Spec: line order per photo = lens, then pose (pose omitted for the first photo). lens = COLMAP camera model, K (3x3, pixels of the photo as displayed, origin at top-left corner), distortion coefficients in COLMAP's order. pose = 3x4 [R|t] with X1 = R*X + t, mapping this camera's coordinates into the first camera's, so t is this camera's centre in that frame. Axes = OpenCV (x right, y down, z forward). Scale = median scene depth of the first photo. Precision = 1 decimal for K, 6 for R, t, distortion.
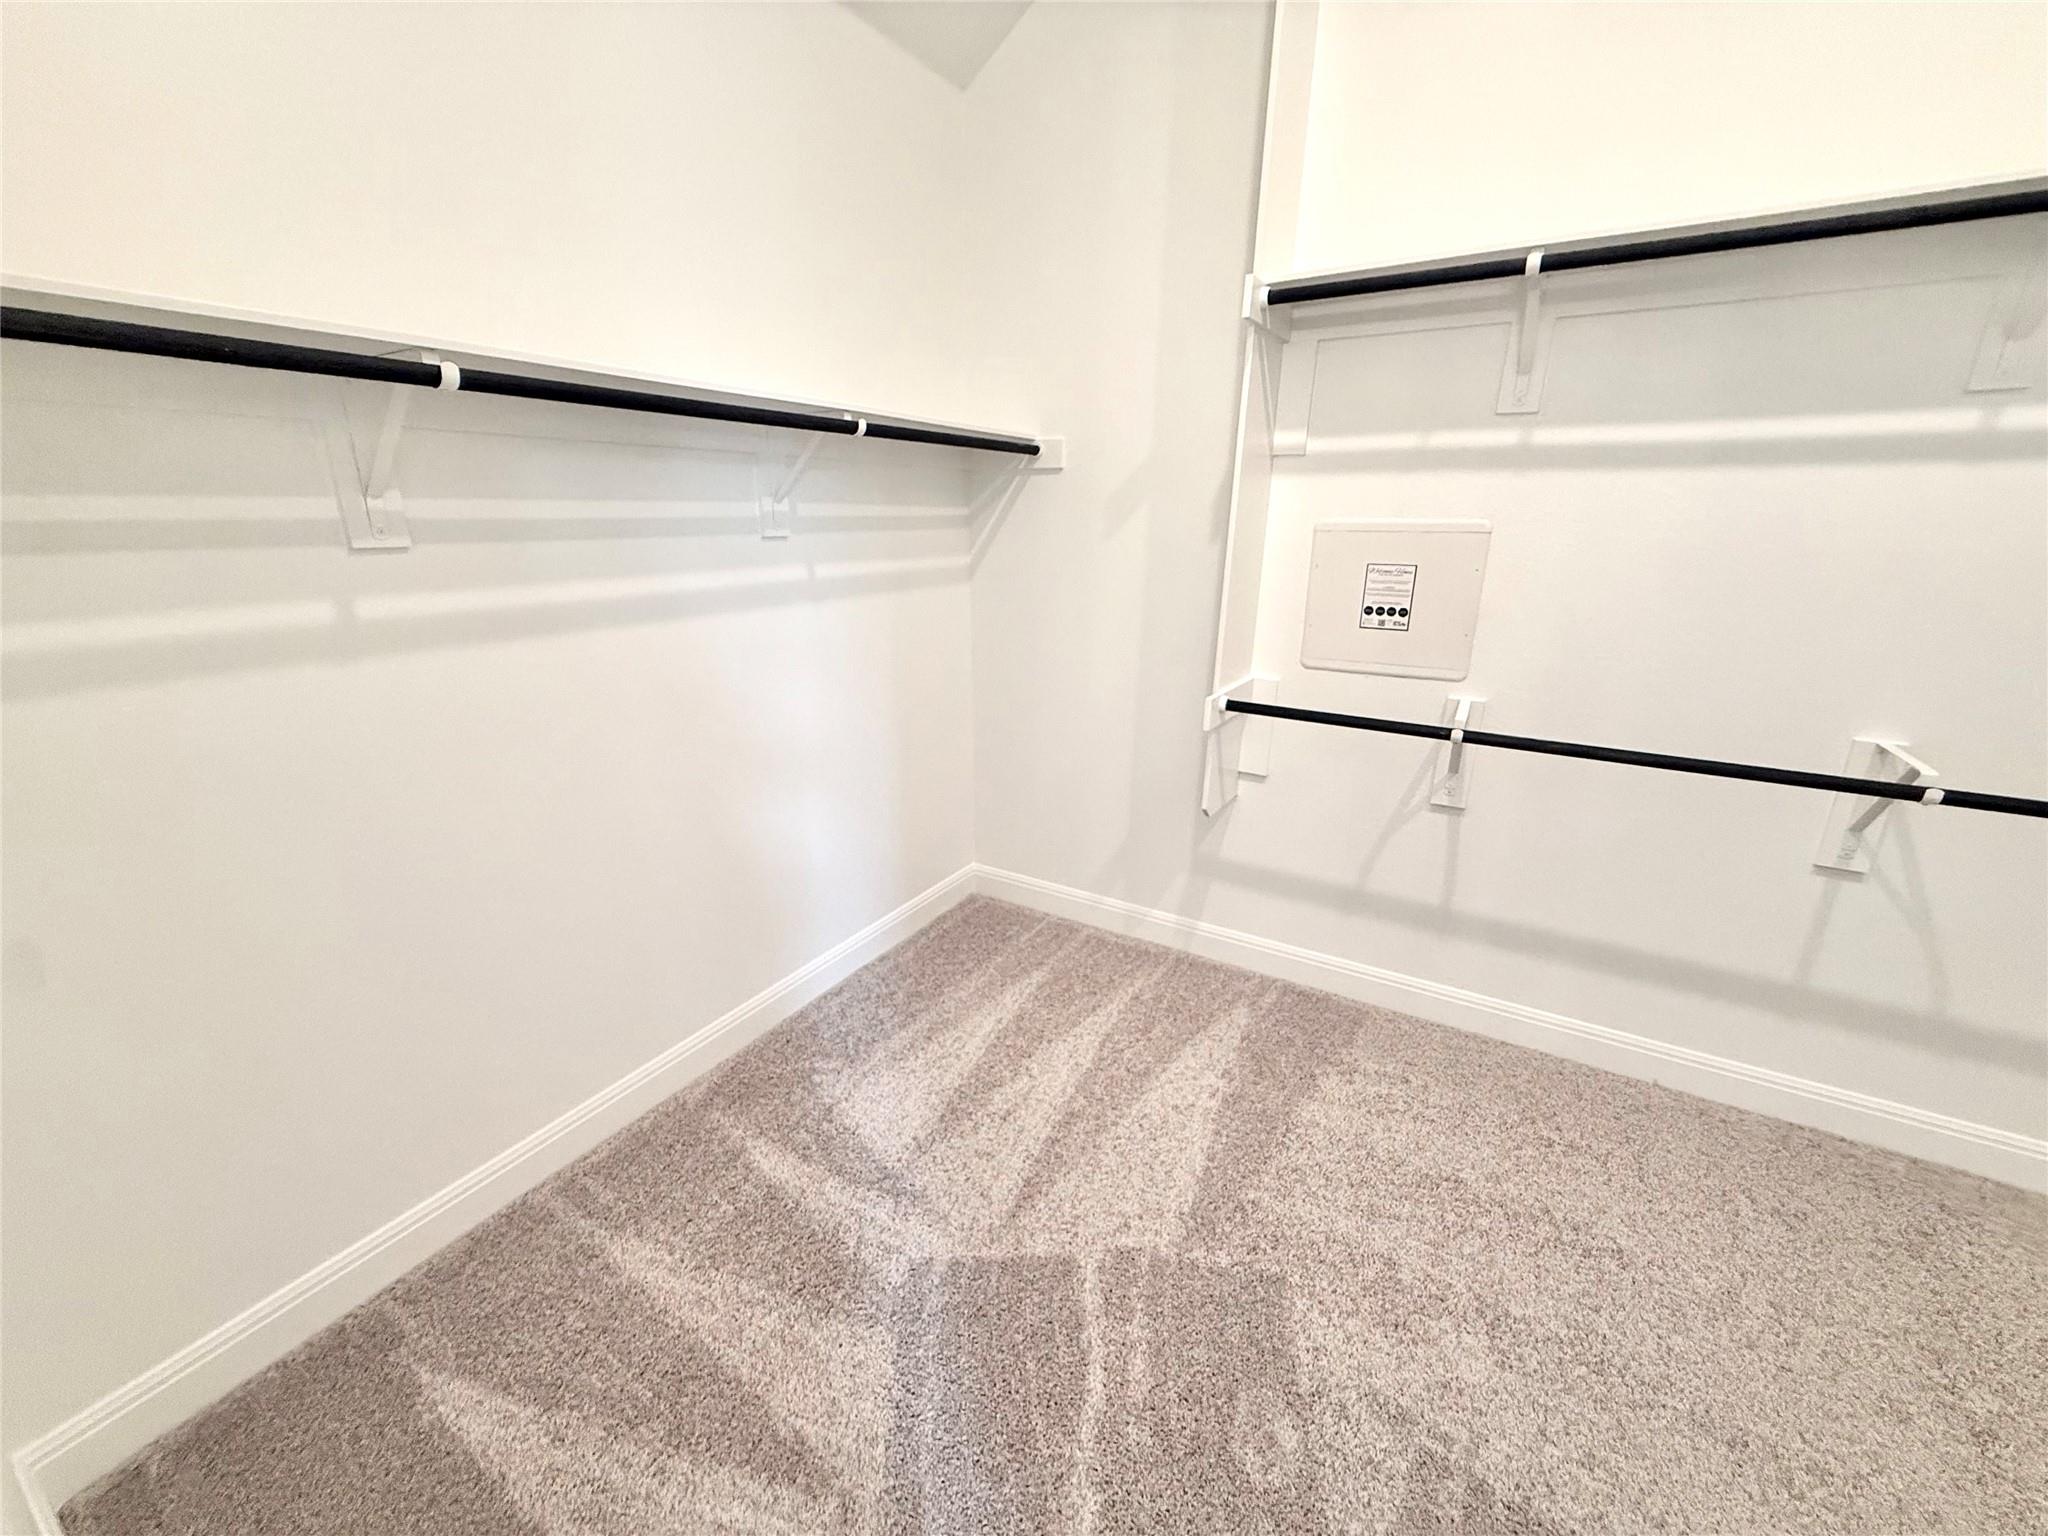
lens RADIAL K [[811.8, 0, 1027.8], [0, 811.8, 765.3], [0, 0, 1]] dist [0.000416, 0.000161]
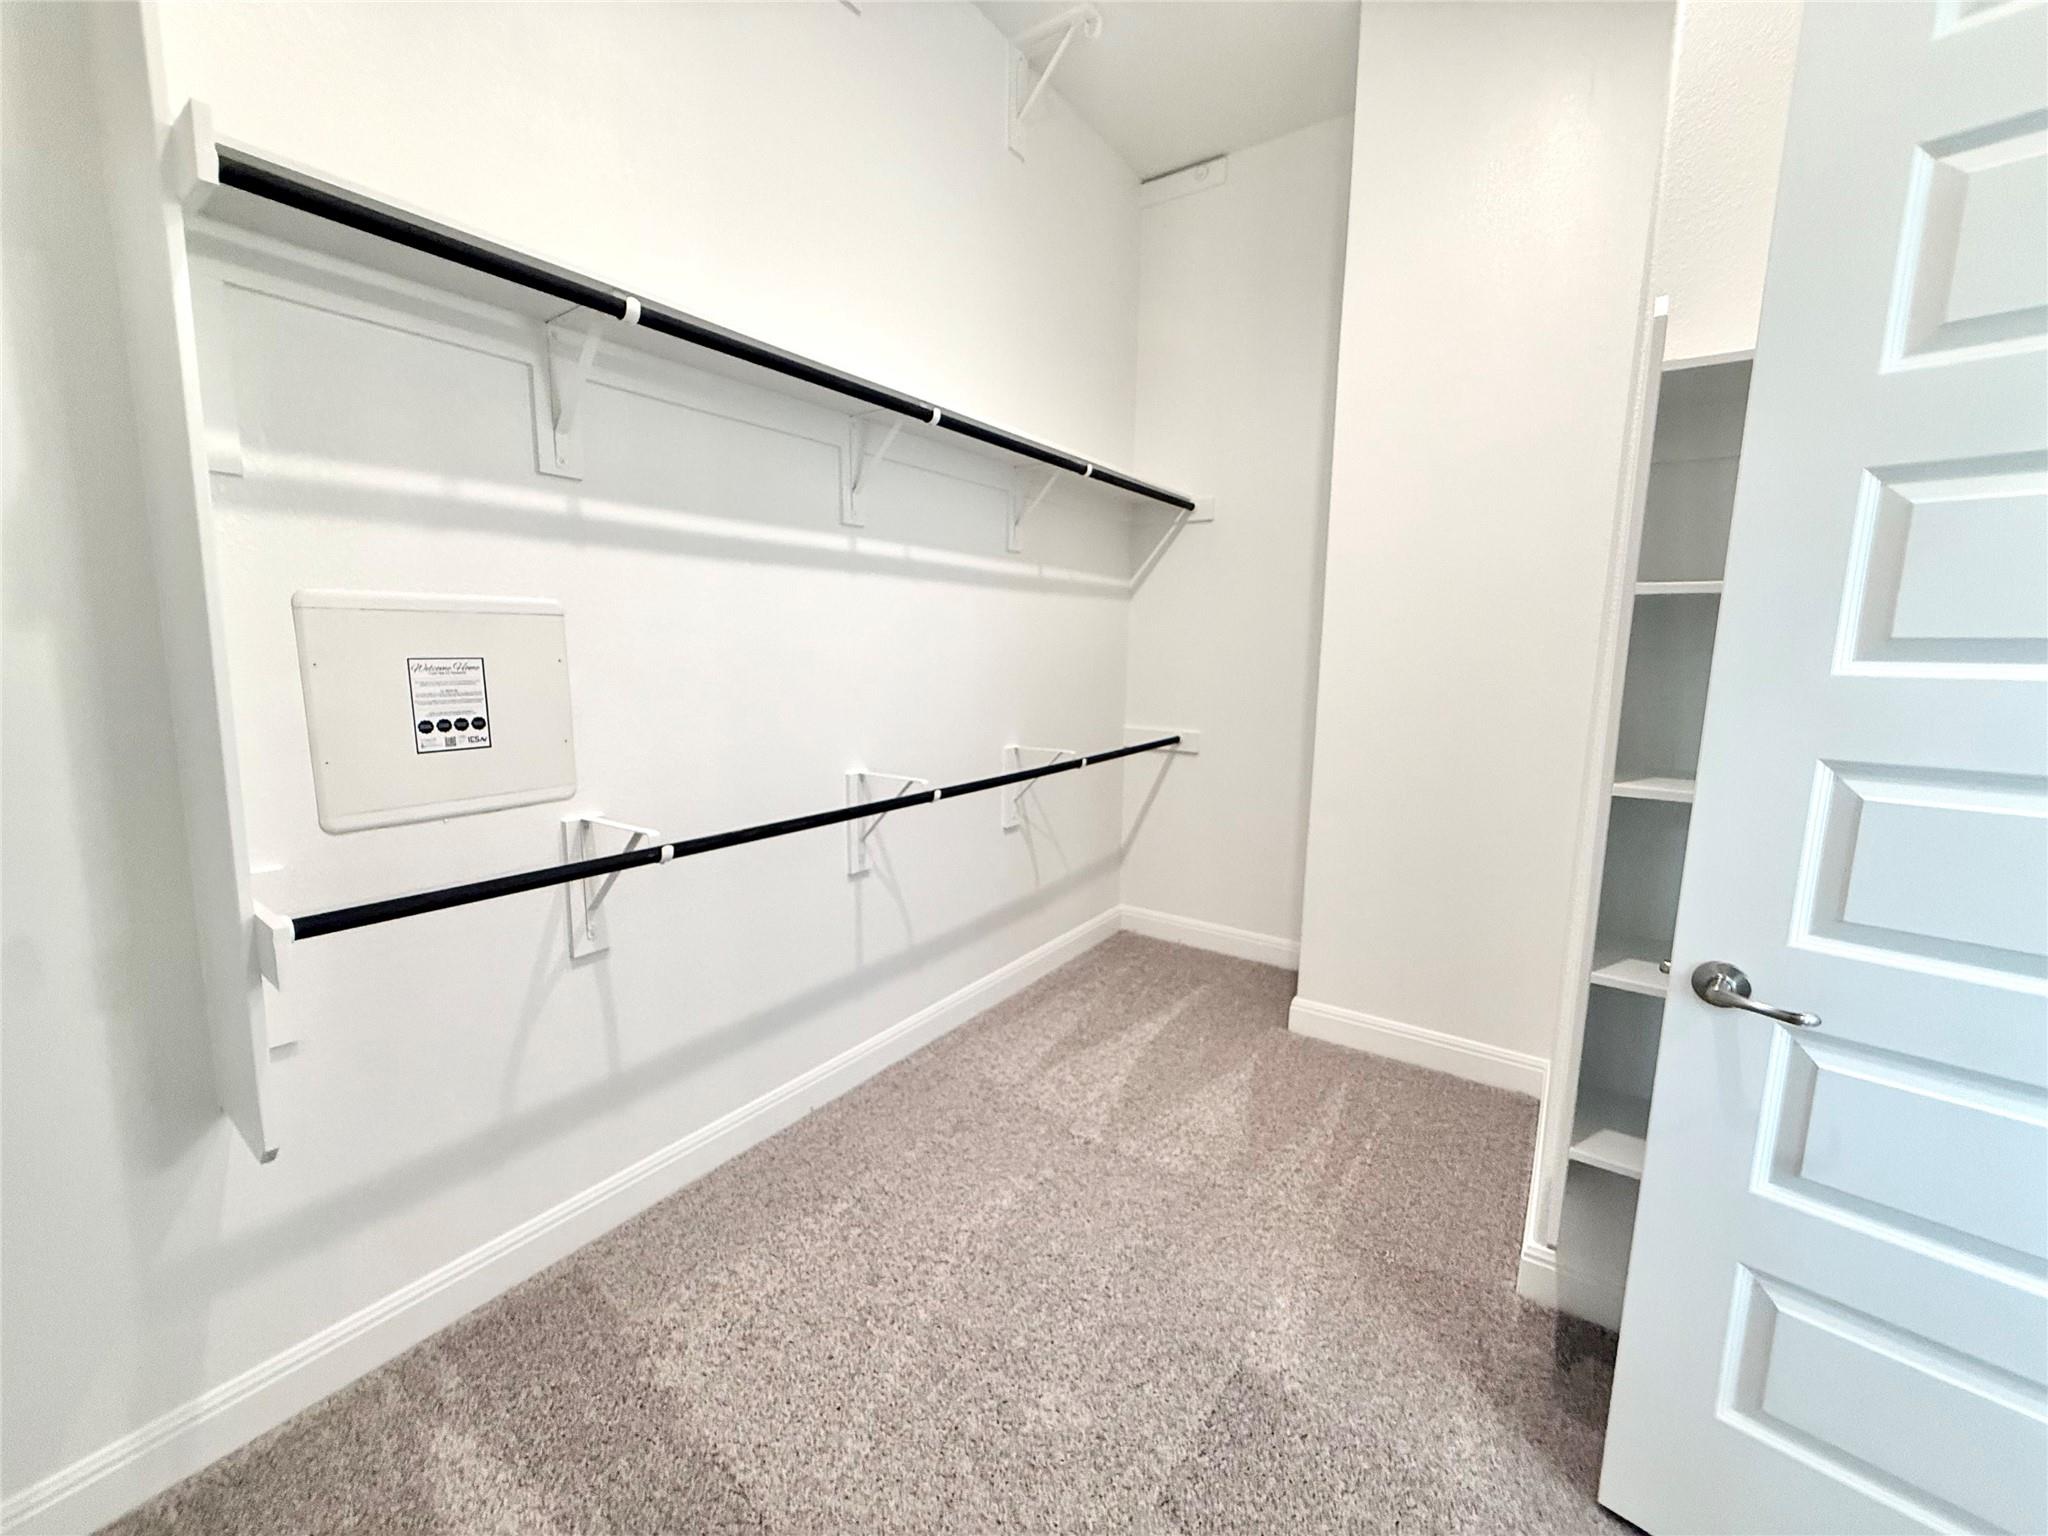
lens RADIAL K [[811.8, 0, 1027.2], [0, 811.8, 766.5], [0, 0, 1]] dist [0.000416, 0.000161]
pose [[0.075472, -0.156223, 0.984834, -0.207863], [0.279689, 0.951320, 0.129473, -0.109244], [-0.957120, 0.265676, 0.115492, 0.464833]]
